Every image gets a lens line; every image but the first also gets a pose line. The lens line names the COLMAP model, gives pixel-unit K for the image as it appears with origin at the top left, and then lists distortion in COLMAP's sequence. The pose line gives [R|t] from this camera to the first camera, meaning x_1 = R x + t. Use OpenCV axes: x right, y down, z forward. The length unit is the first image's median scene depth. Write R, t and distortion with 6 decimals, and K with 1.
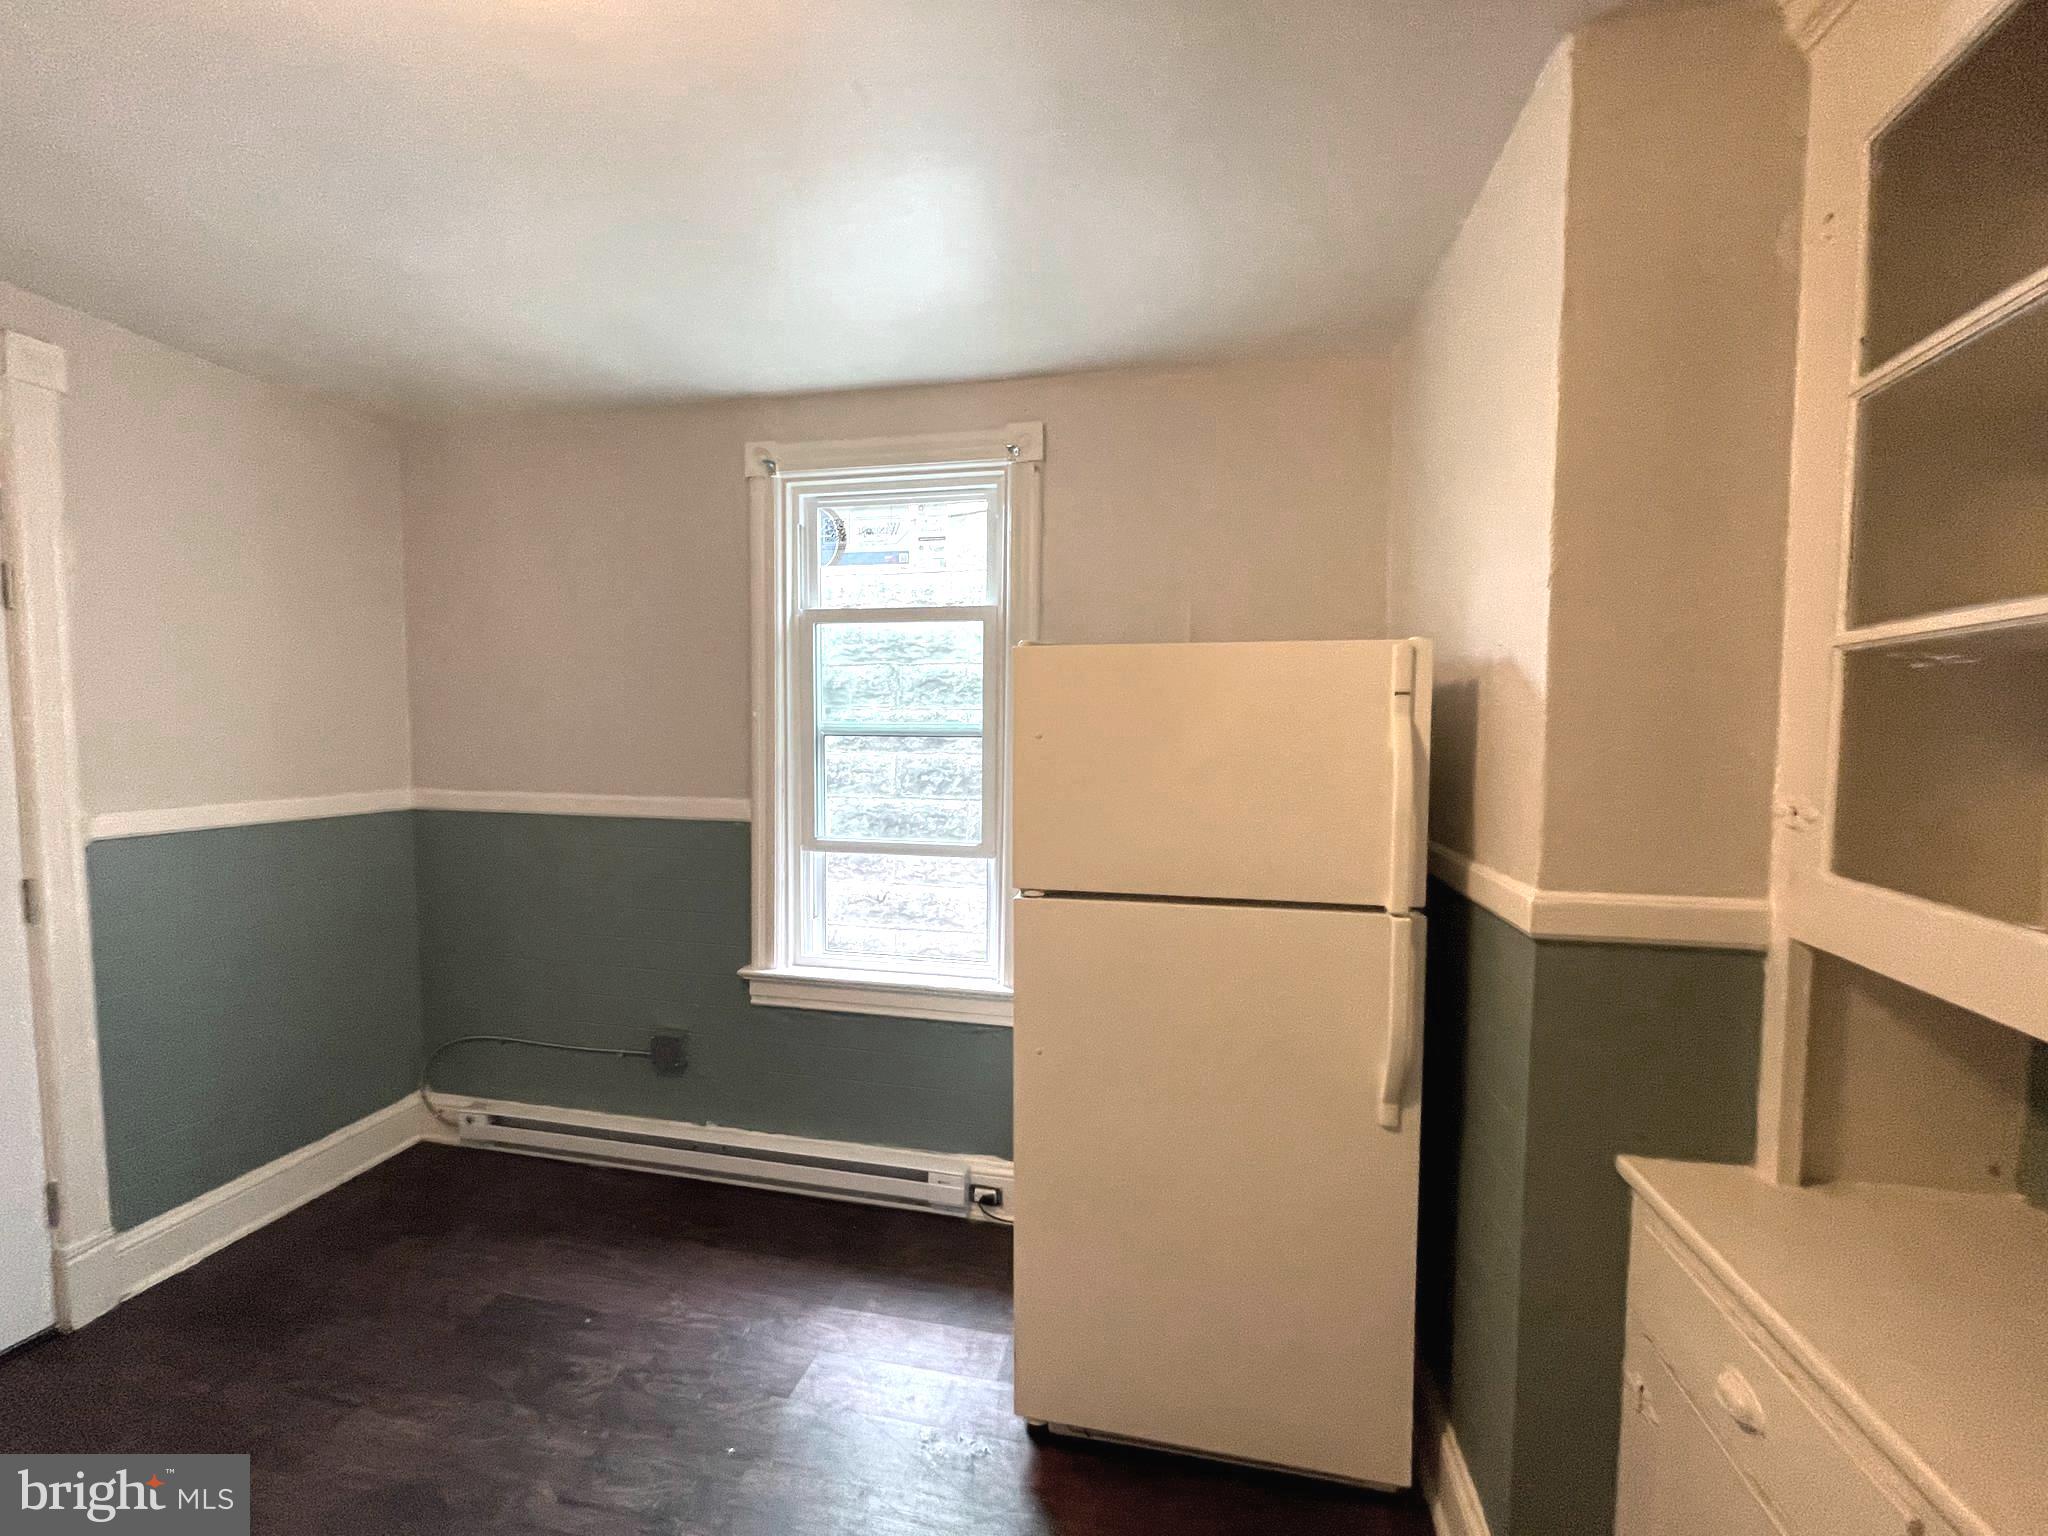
lens RADIAL K [[822.0, 0, 1016.4], [0, 822.0, 771.0], [0, 0, 1]] dist [-0.003296, -0.000574]
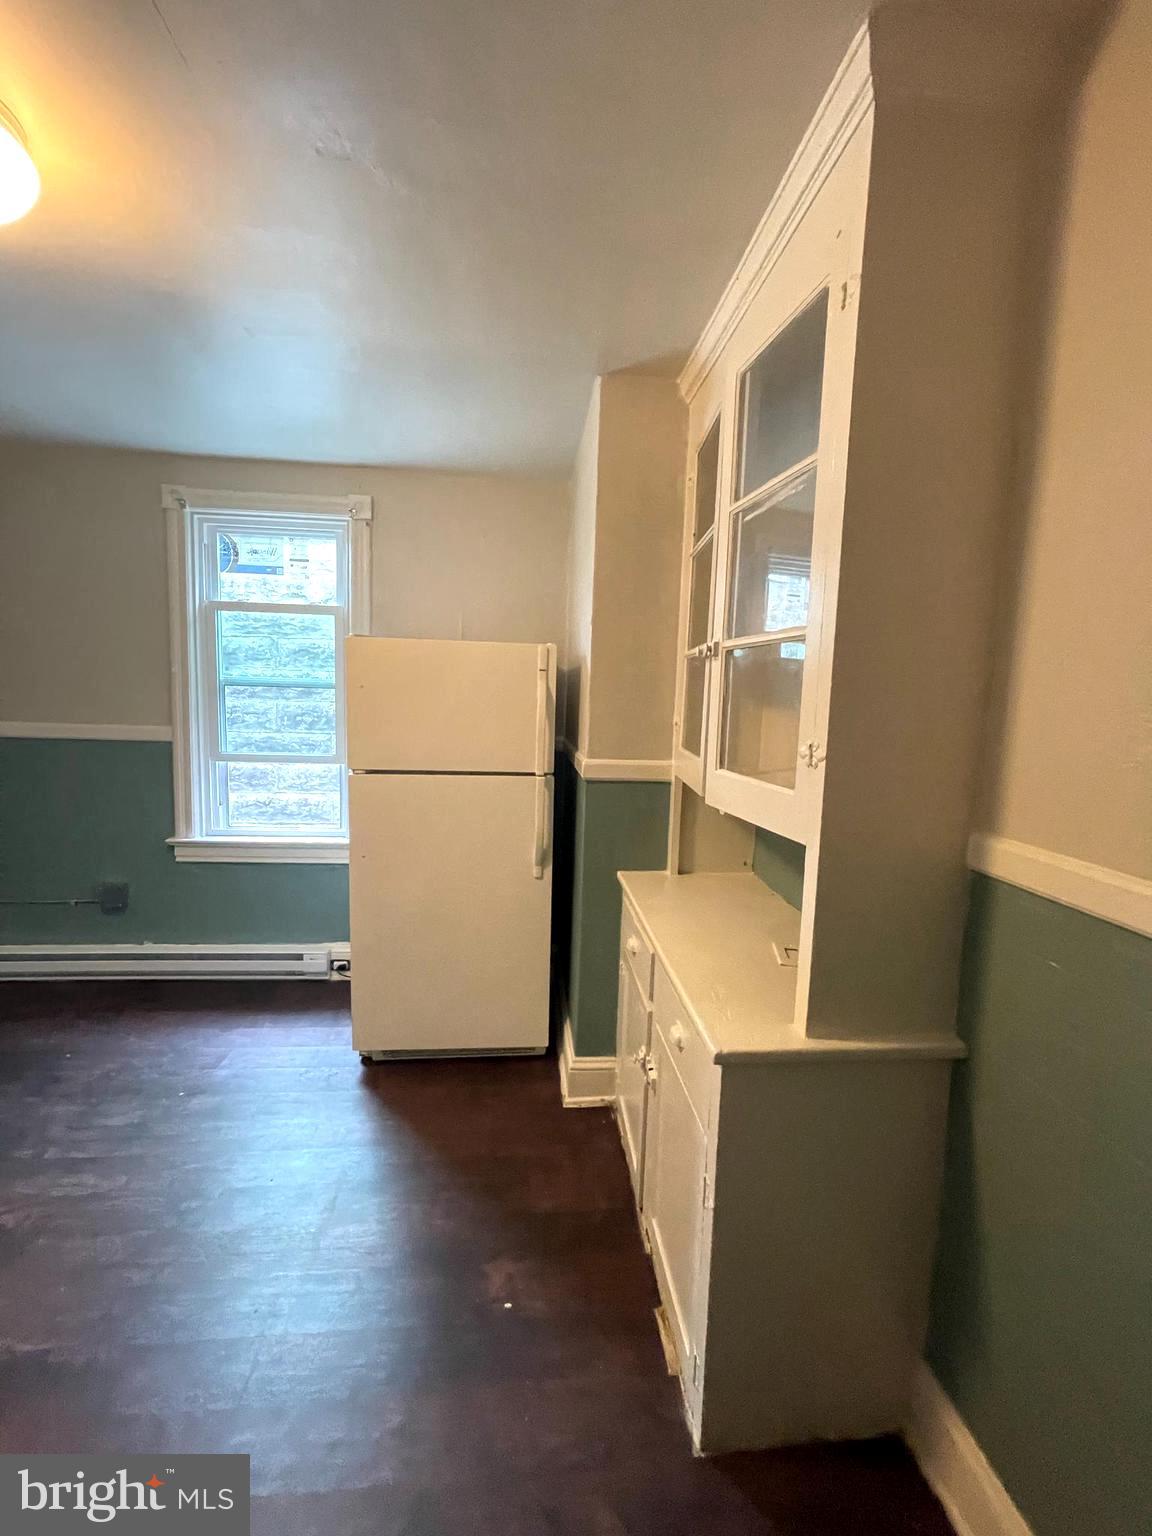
lens RADIAL K [[623.9, 0, 567.4], [0, 623.9, 761.7], [0, 0, 1]] dist [0.001684, 0.000472]
pose [[0.958177, -0.008232, 0.286056, 0.043052], [-0.009382, 0.998145, 0.060150, 0.023979], [-0.286021, -0.060318, 0.956323, -0.307199]]
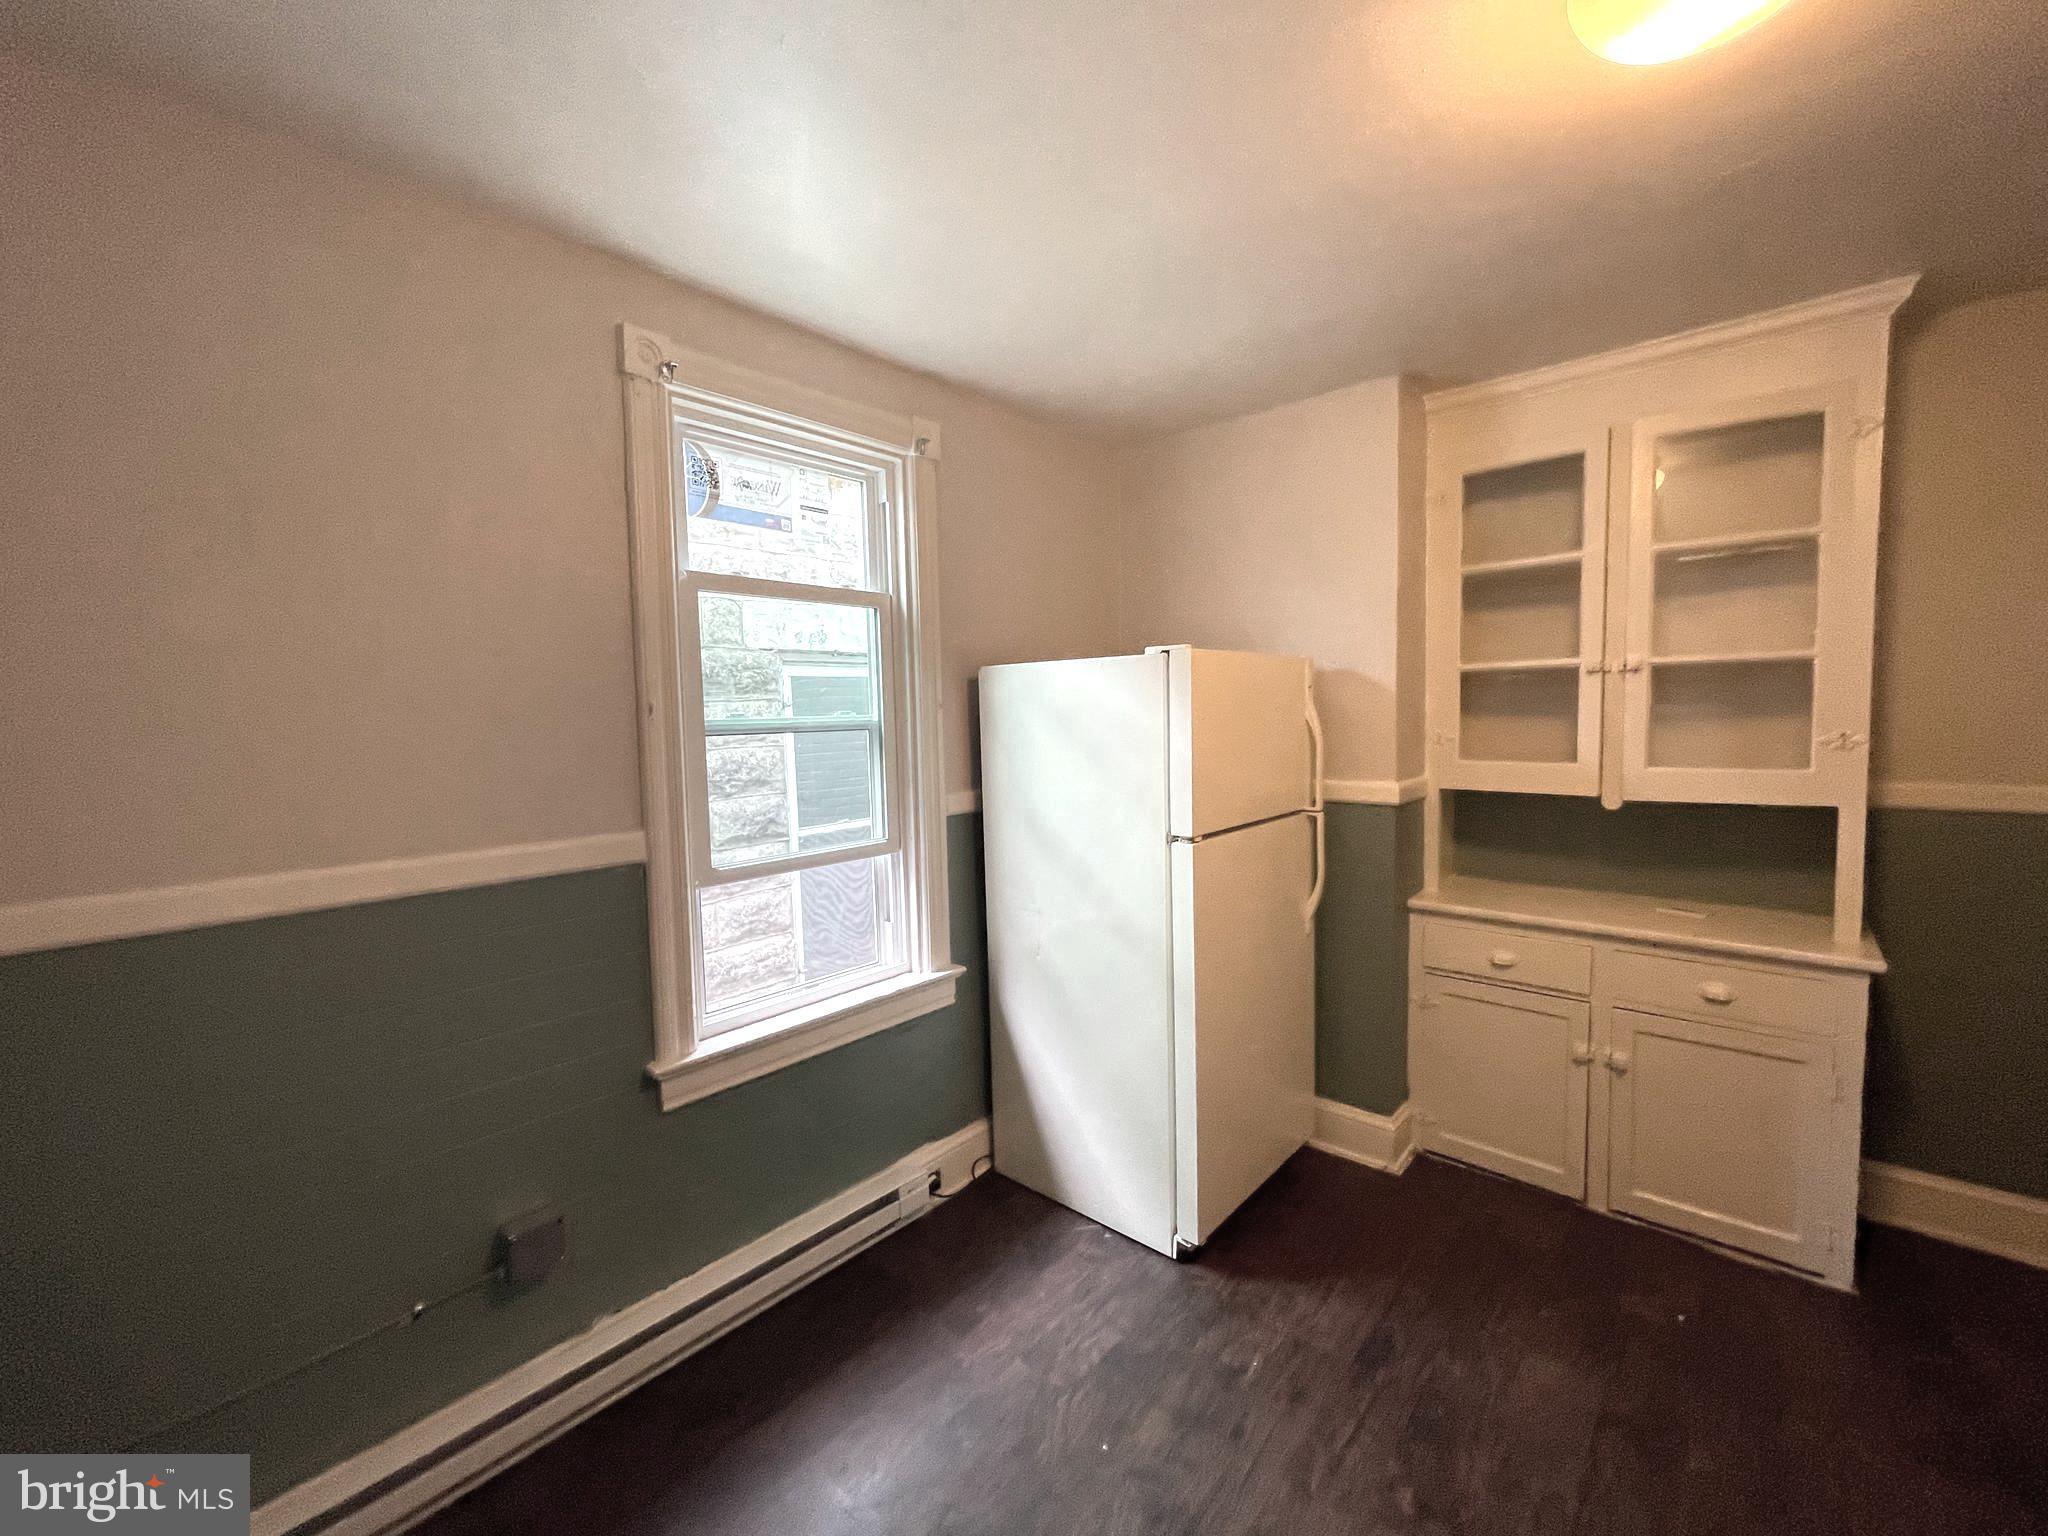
lens RADIAL K [[823.9, 0, 1019.0], [0, 823.9, 770.9], [0, 0, 1]] dist [-0.002088, 0.000276]
pose [[0.496190, -0.082140, 0.864320, -0.787930], [0.072783, 0.995946, 0.052866, -0.031224], [-0.865158, 0.036676, 0.500157, 0.370268]]
